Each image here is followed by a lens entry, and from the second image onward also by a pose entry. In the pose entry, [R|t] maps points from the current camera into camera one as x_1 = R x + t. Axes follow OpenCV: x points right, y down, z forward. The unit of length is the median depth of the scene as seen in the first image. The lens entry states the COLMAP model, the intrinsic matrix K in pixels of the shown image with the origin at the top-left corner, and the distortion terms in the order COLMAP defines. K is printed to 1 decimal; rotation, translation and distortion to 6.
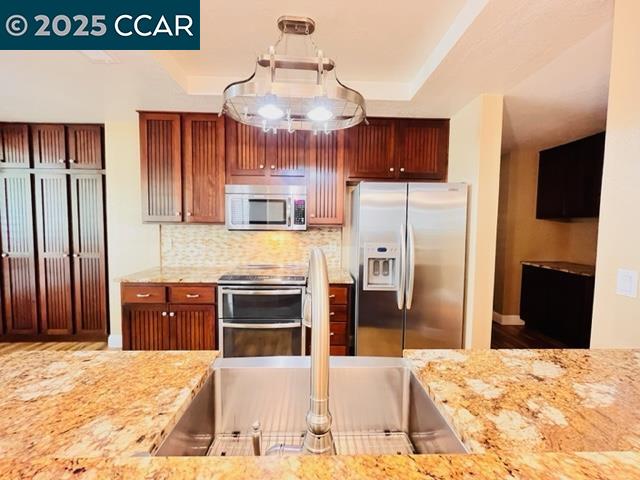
lens RADIAL K [[260.8, 0, 319.0], [0, 260.8, 240.7], [0, 0, 1]] dist [-0.004054, 0.000011]
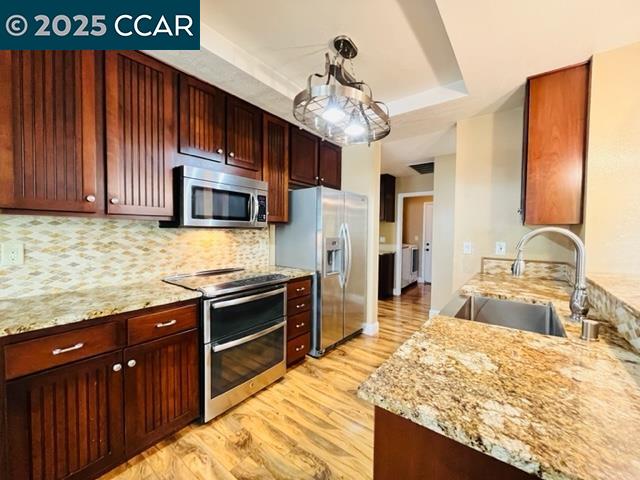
lens RADIAL K [[260.8, 0, 320.5], [0, 260.8, 237.5], [0, 0, 1]] dist [-0.004054, 0.000011]
pose [[0.632553, -0.024066, 0.774143, -0.742816], [0.044332, 0.999004, -0.005167, 0.011178], [-0.773247, 0.037587, 0.632990, 0.261487]]
